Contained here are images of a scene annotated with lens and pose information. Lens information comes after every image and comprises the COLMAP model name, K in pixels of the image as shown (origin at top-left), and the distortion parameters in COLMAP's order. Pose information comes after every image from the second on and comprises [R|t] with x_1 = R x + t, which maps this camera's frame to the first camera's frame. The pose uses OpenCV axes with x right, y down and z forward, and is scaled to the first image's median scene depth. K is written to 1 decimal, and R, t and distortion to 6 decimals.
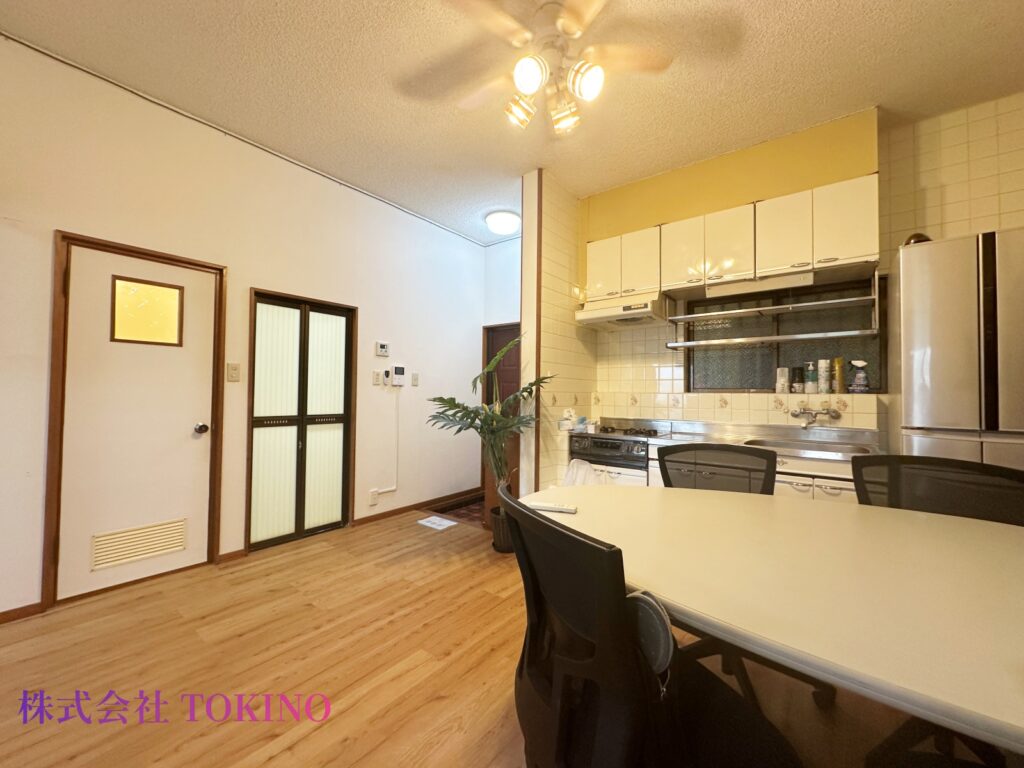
lens RADIAL K [[408.0, 0, 511.5], [0, 408.0, 384.4], [0, 0, 1]] dist [-0.004409, 0.000460]
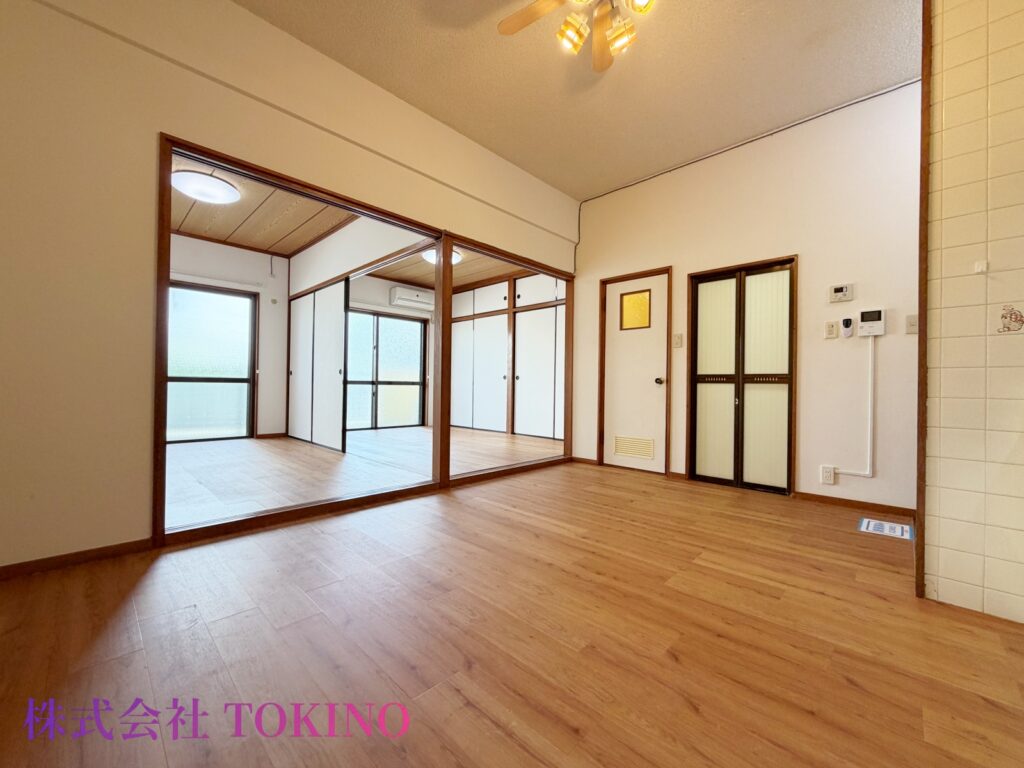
lens RADIAL K [[409.2, 0, 509.4], [0, 409.2, 383.8], [0, 0, 1]] dist [-0.001253, 0.000333]
pose [[-0.113419, -0.018808, -0.993369, 0.693493], [0.007319, 0.999778, -0.019765, 0.128595], [0.993520, -0.009512, -0.113256, 0.562083]]
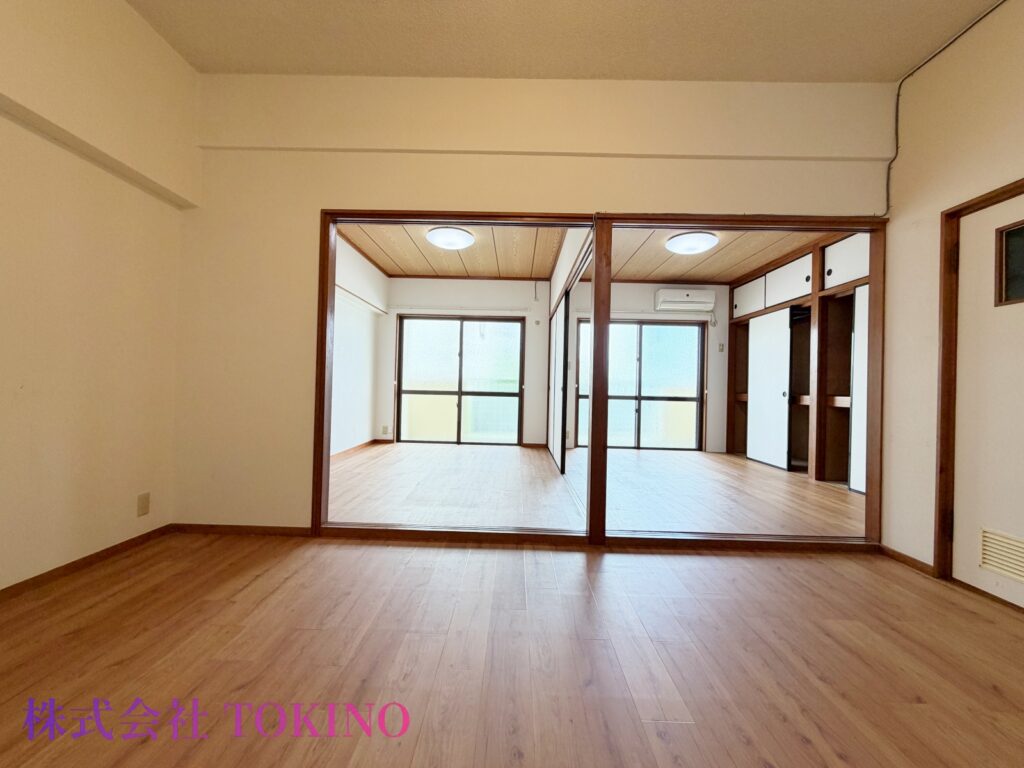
lens RADIAL K [[409.2, 0, 509.4], [0, 409.2, 383.8], [0, 0, 1]] dist [-0.001253, 0.000333]
pose [[-0.800335, -0.036166, -0.598461, 0.270357], [-0.019688, 0.999226, -0.034056, 0.082704], [0.599229, -0.015474, -0.800428, 0.845448]]
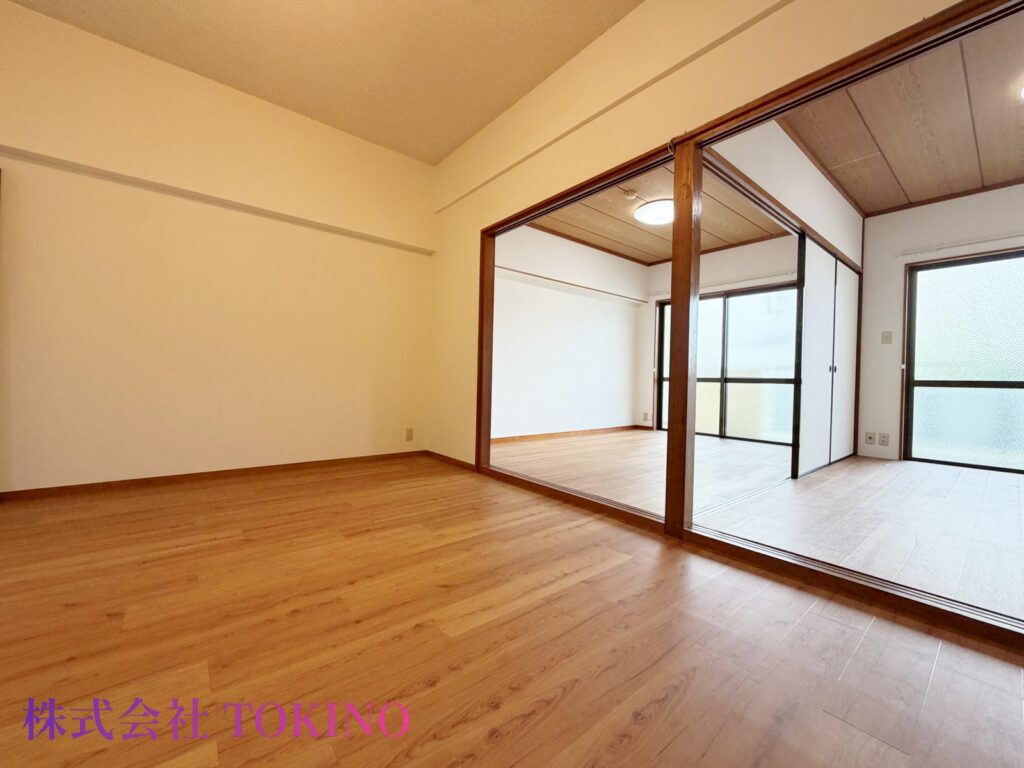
lens RADIAL K [[409.2, 0, 509.4], [0, 409.2, 383.8], [0, 0, 1]] dist [-0.001253, 0.000333]
pose [[-0.973322, -0.034638, 0.226815, -0.286400], [-0.038001, 0.999223, -0.010475, 0.140027], [-0.226276, -0.018815, -0.973881, 1.033214]]
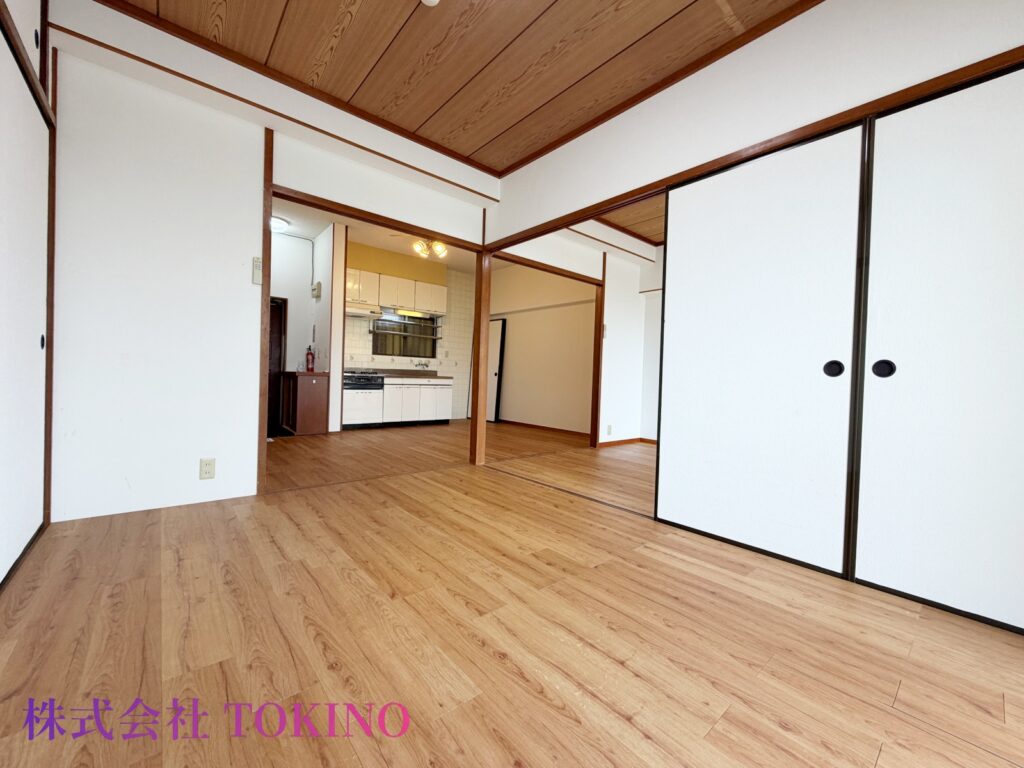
lens RADIAL K [[409.2, 0, 509.4], [0, 409.2, 383.8], [0, 0, 1]] dist [-0.001253, 0.000333]
pose [[0.203459, -0.021156, 0.978855, -1.682565], [-0.054575, 0.997967, 0.032913, 0.069090], [-0.977561, -0.060118, 0.201890, -0.110331]]
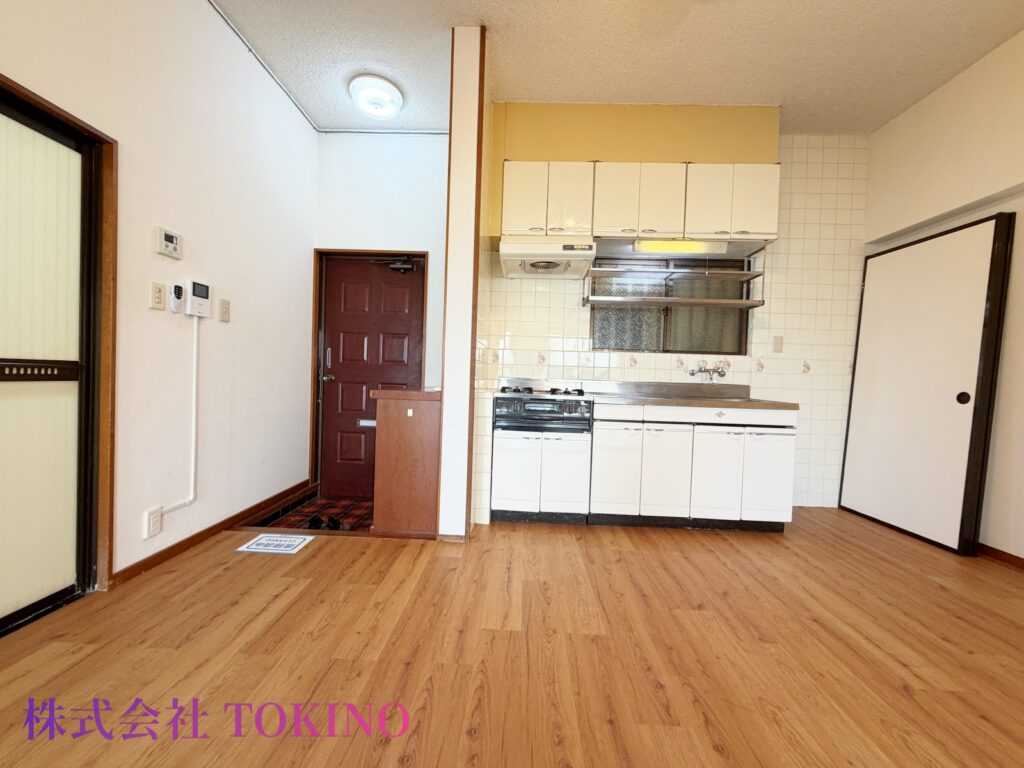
lens RADIAL K [[409.2, 0, 509.4], [0, 409.2, 383.8], [0, 0, 1]] dist [-0.001253, 0.000333]
pose [[0.810551, 0.003600, 0.585658, -0.337770], [-0.036991, 0.998299, 0.045060, 0.068906], [-0.584499, -0.058187, 0.809305, 0.382566]]
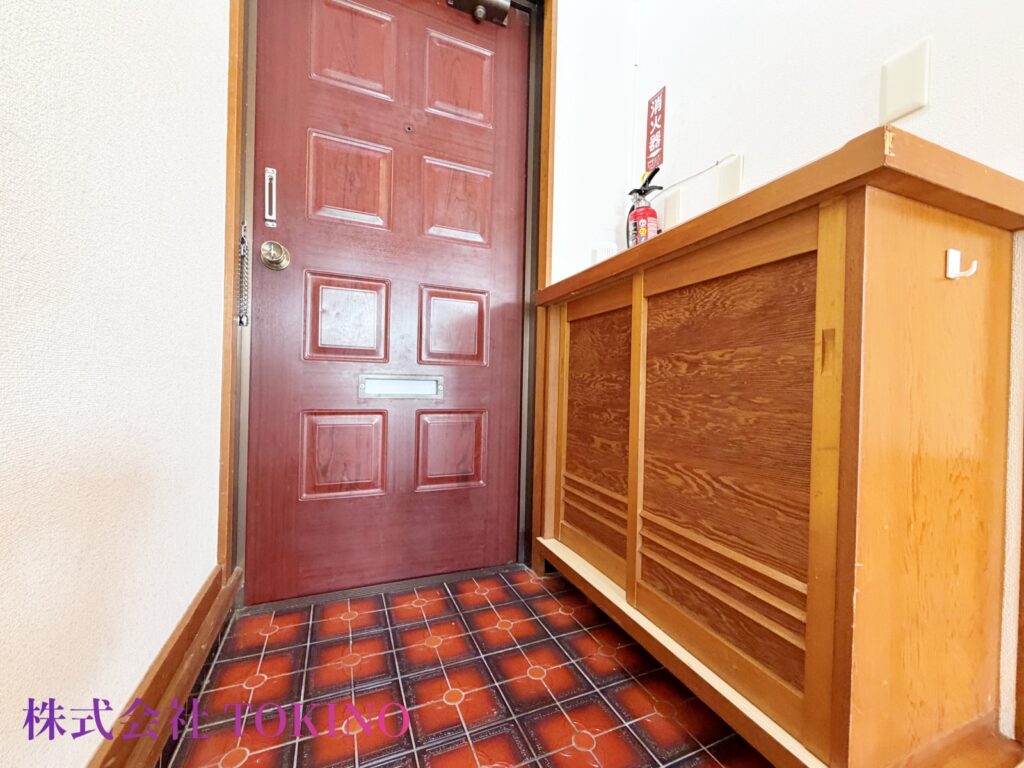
lens RADIAL K [[409.2, 0, 509.4], [0, 409.2, 383.8], [0, 0, 1]] dist [-0.001253, 0.000333]
pose [[0.495423, -0.003067, 0.868647, -0.303426], [-0.038337, 0.998942, 0.025392, 0.230935], [-0.867806, -0.045881, 0.494781, 1.234076]]
